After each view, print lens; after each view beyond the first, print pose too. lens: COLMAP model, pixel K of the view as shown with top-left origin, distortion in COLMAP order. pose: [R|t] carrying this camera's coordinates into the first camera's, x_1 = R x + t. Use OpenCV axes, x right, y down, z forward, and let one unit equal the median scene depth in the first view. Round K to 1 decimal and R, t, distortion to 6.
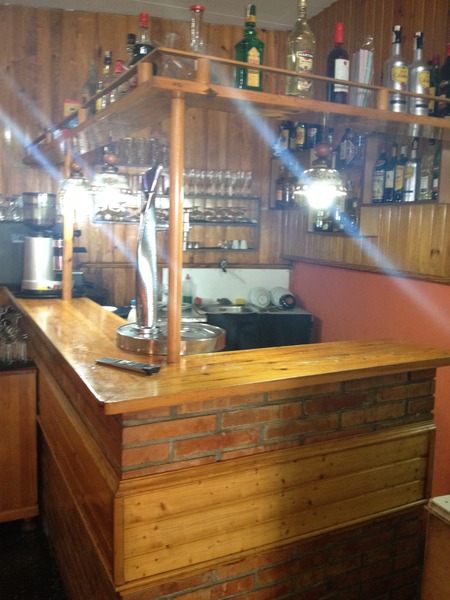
lens RADIAL K [[564.2, 0, 222.4], [0, 564.2, 302.3], [0, 0, 1]] dist [0.157587, -0.362151]
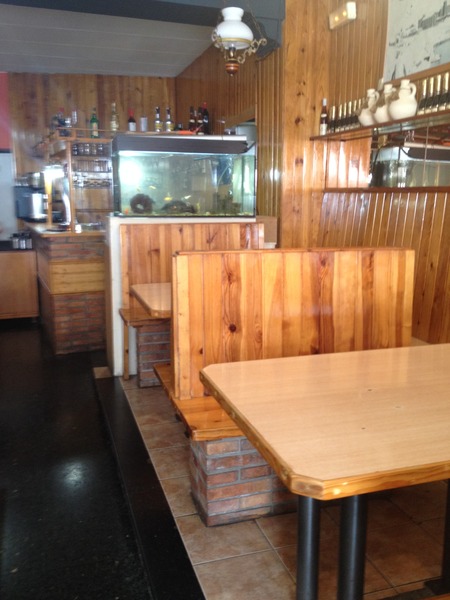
lens RADIAL K [[564.2, 0, 222.4], [0, 564.2, 302.3], [0, 0, 1]] dist [0.157587, -0.362151]
pose [[0.998145, -0.013259, -0.059424, 0.546114], [0.016211, 0.998644, 0.049471, 0.217228], [0.058687, -0.050343, 0.997006, -1.222637]]
